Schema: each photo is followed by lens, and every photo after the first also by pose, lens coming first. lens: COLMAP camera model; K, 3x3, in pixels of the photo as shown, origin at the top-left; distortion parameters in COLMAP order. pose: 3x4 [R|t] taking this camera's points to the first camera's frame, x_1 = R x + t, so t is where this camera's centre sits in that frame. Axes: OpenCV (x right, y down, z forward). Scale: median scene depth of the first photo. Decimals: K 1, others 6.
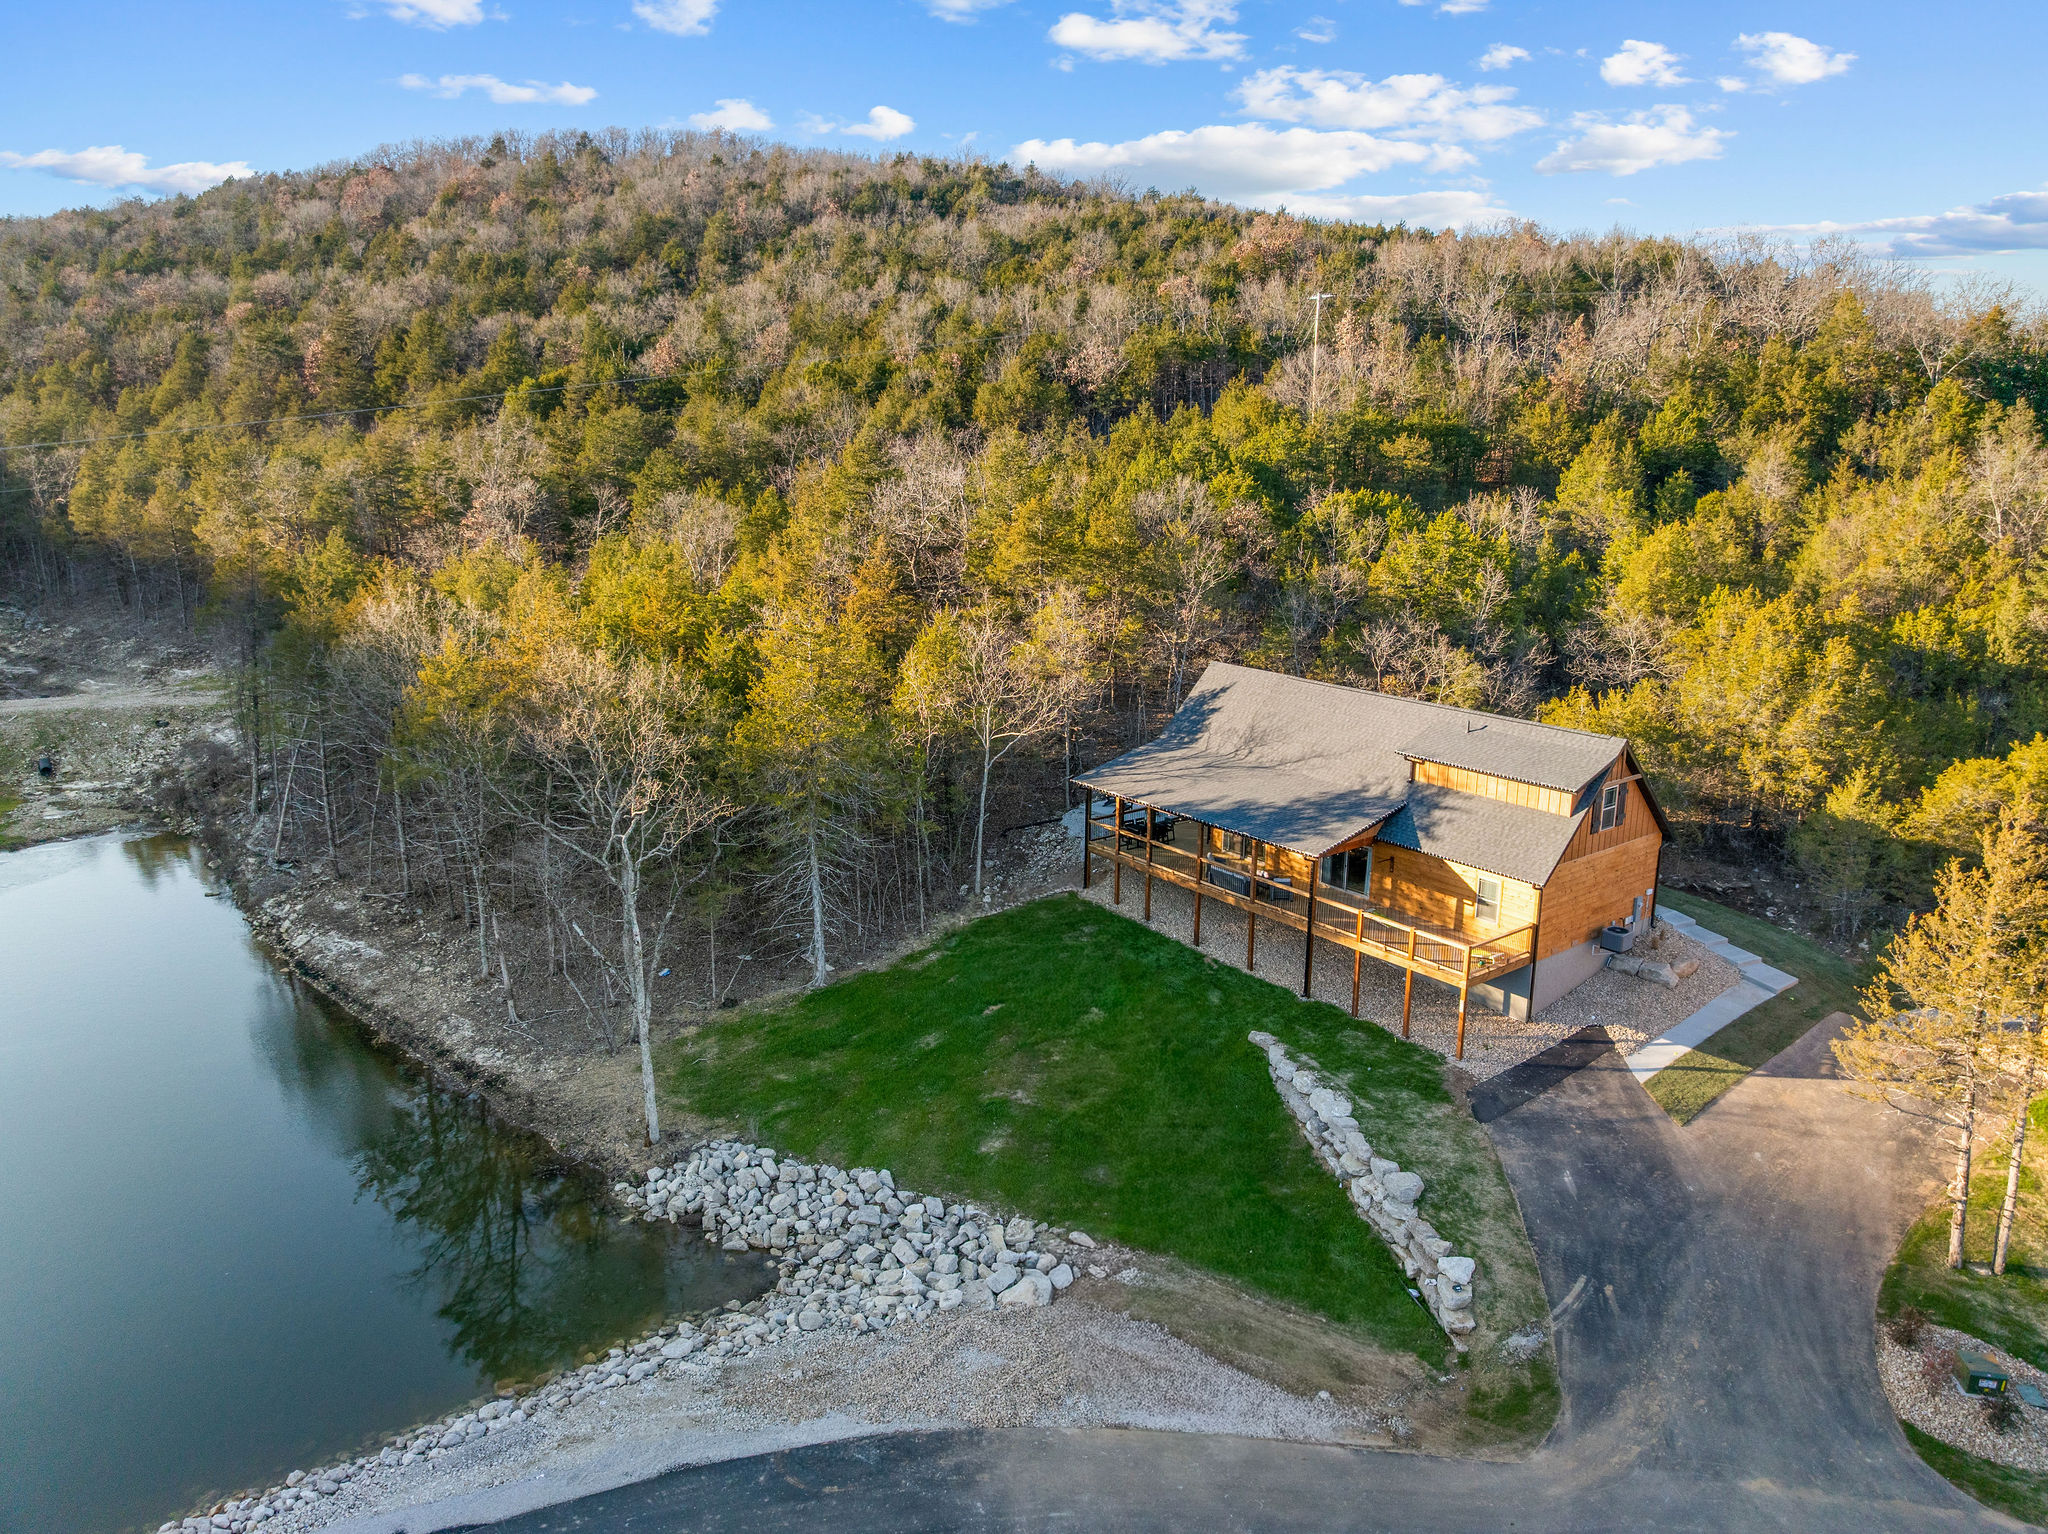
lens RADIAL K [[1446.2, 0, 1024.7], [0, 1446.2, 770.2], [0, 0, 1]] dist [-0.046588, 0.012130]
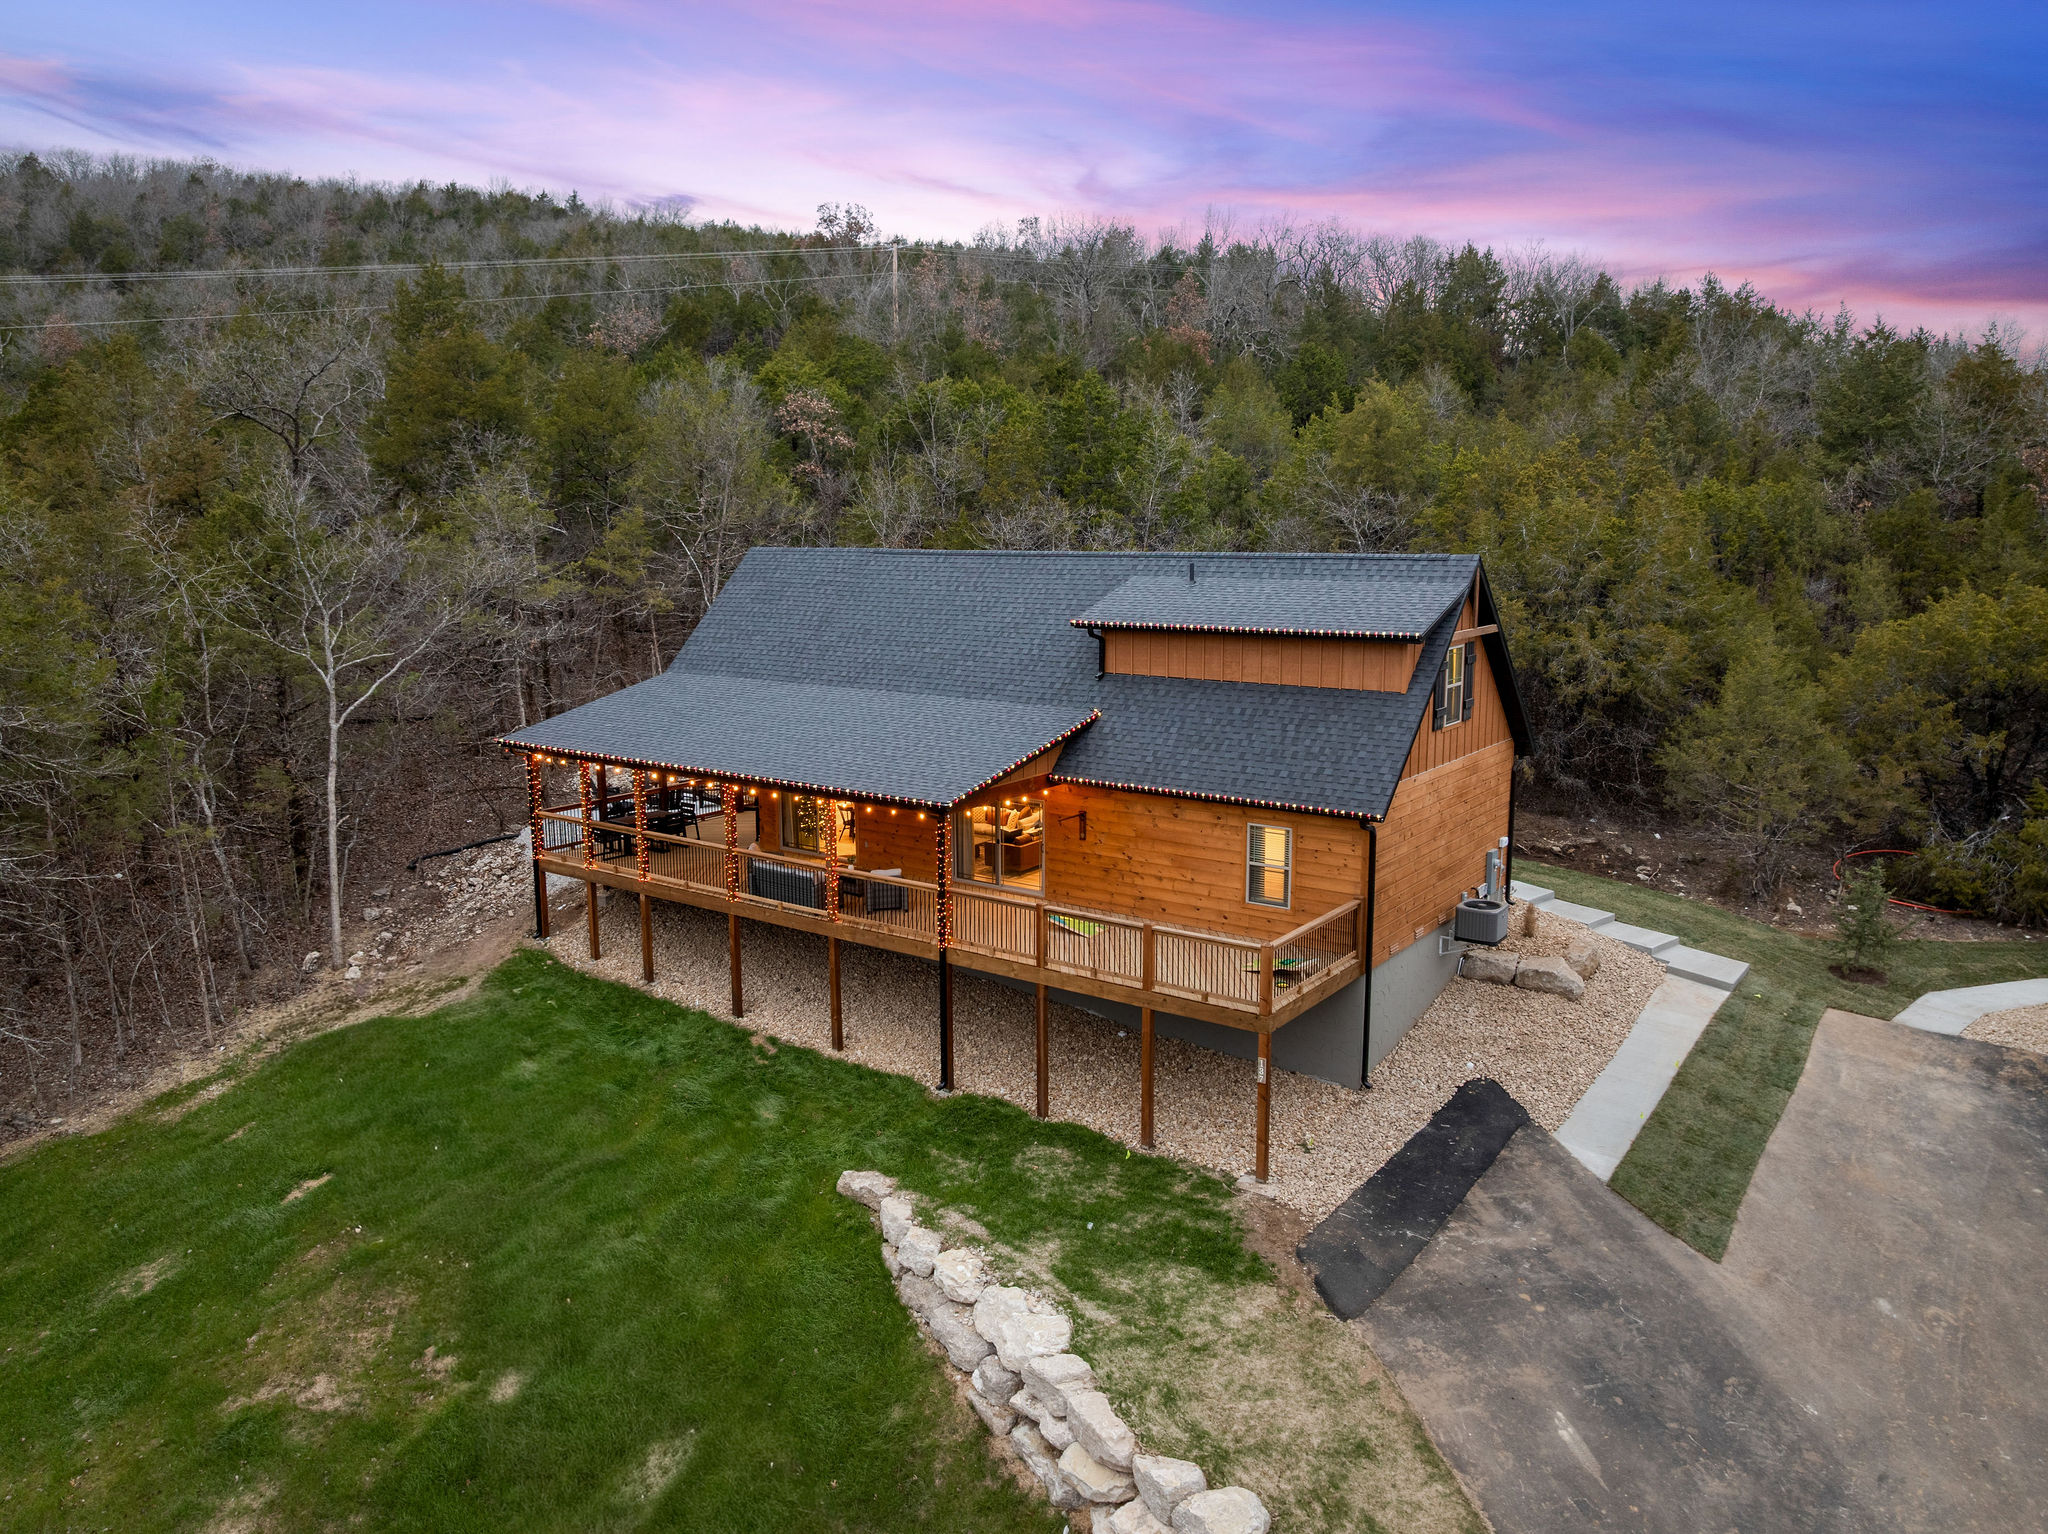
lens RADIAL K [[1446.2, 0, 1029.8], [0, 1446.2, 772.1], [0, 0, 1]] dist [-0.046588, 0.012130]
pose [[0.961362, -0.058325, 0.269037, 0.097361], [0.076935, 0.995280, -0.059147, 0.081787], [-0.264318, 0.077560, 0.961312, 0.515712]]
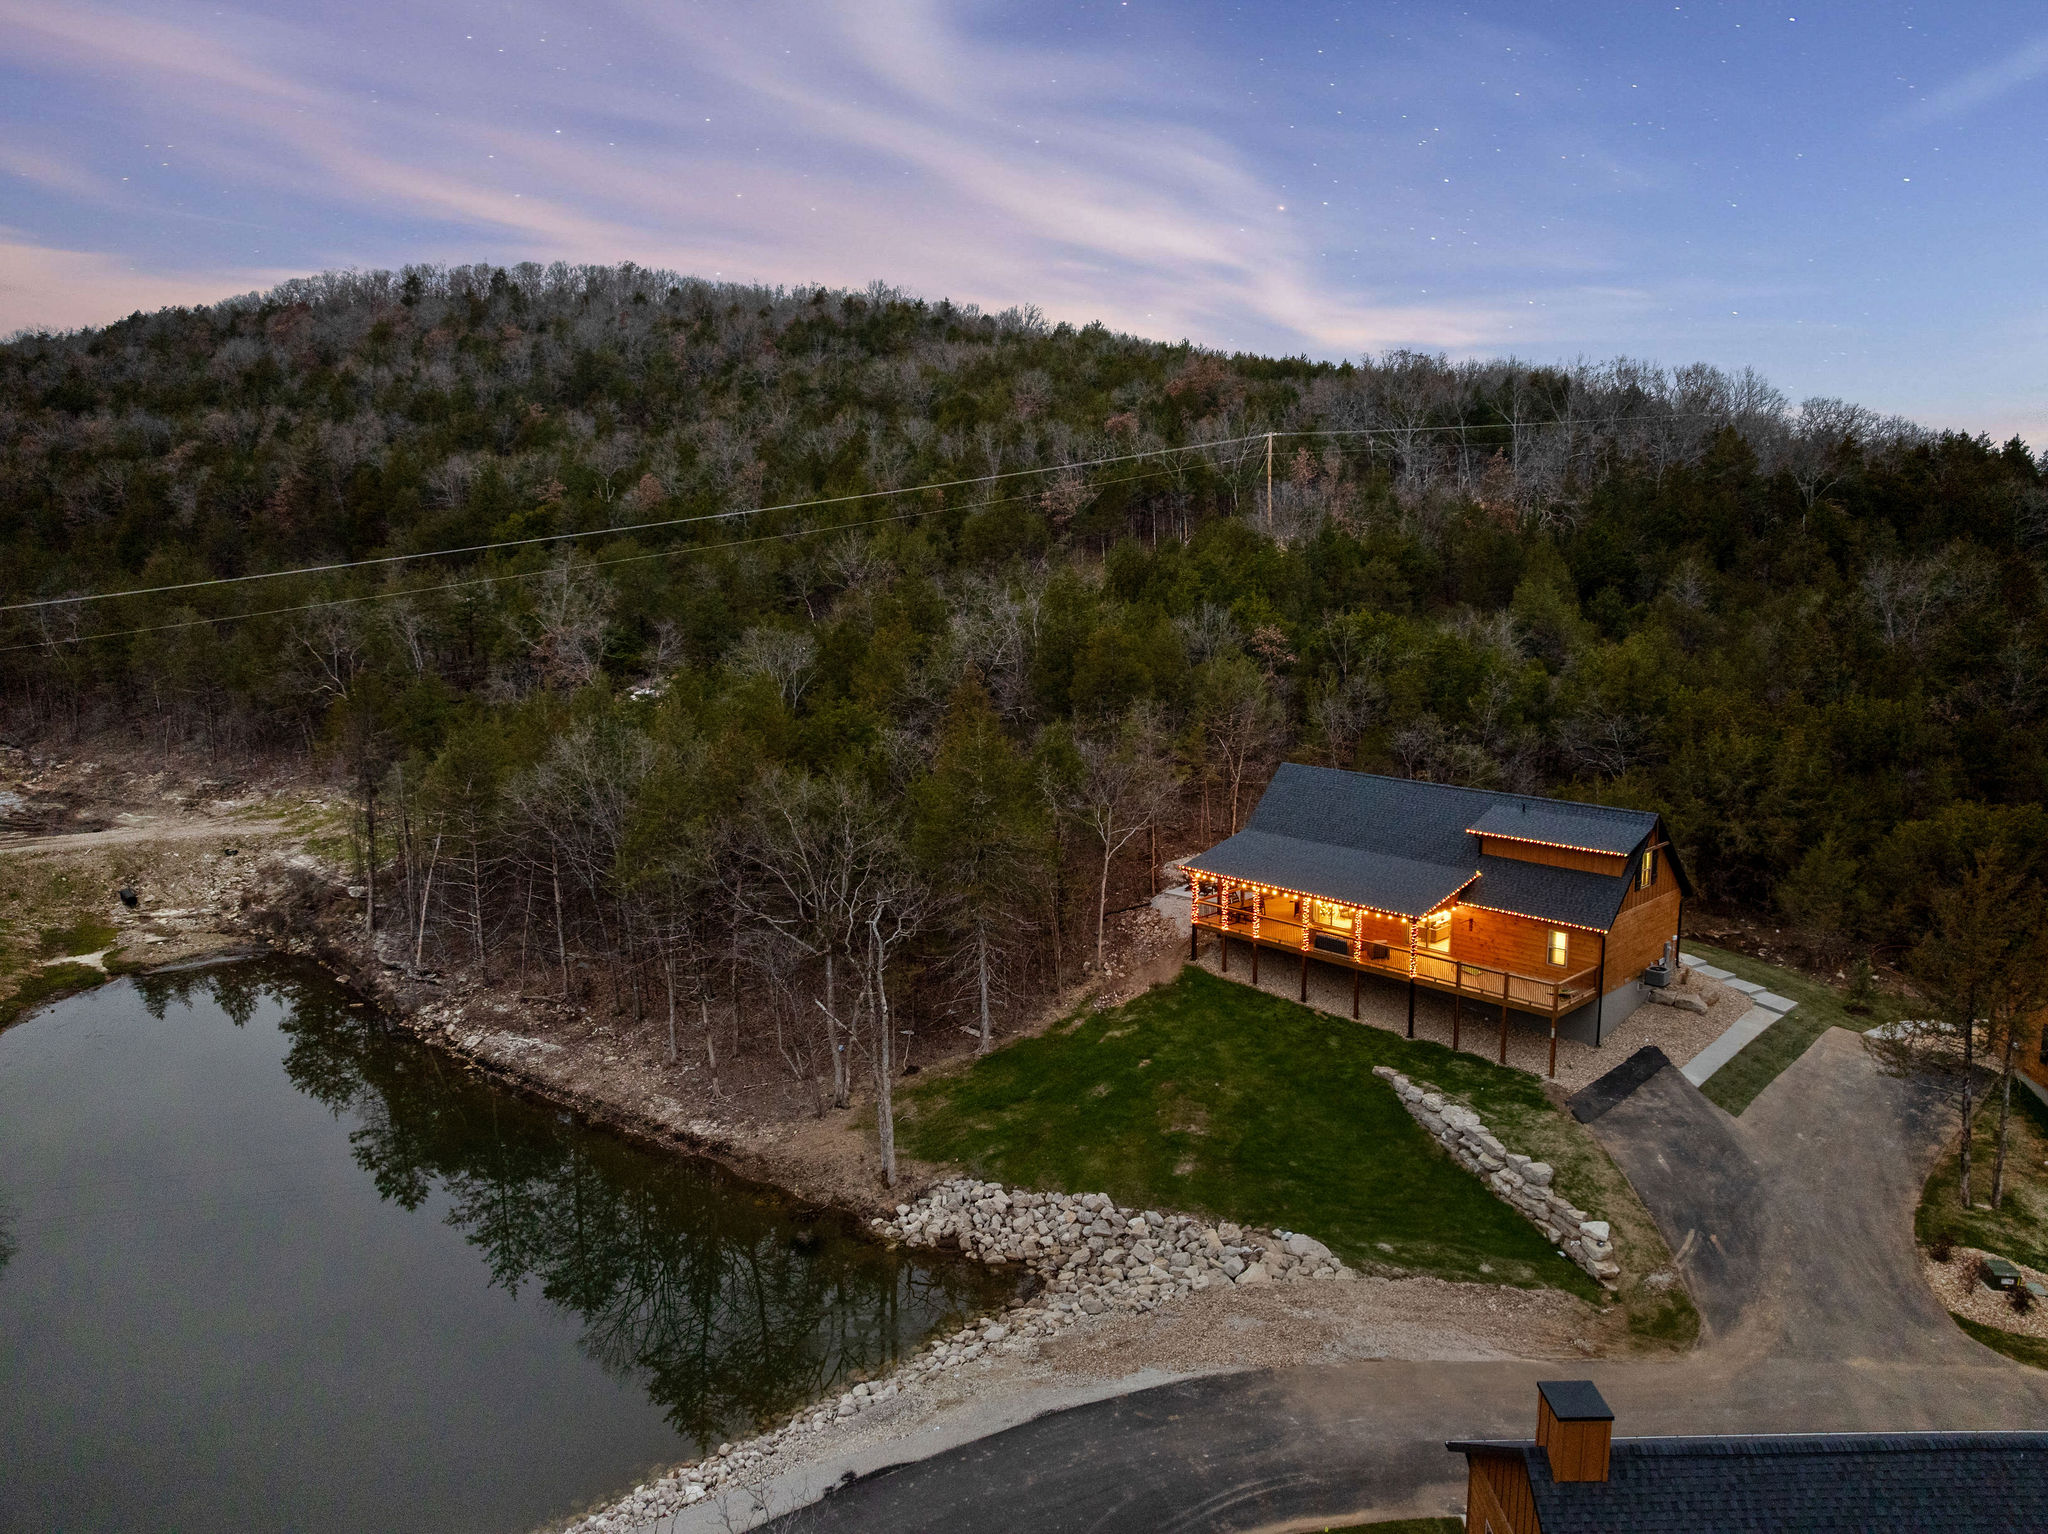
lens RADIAL K [[1446.2, 0, 1023.9], [0, 1446.2, 775.0], [0, 0, 1]] dist [-0.046588, 0.012130]
pose [[0.995767, -0.031219, 0.086447, -0.236564], [0.037317, 0.996859, -0.069850, 0.011512], [-0.083995, 0.072780, 0.993805, -0.194715]]
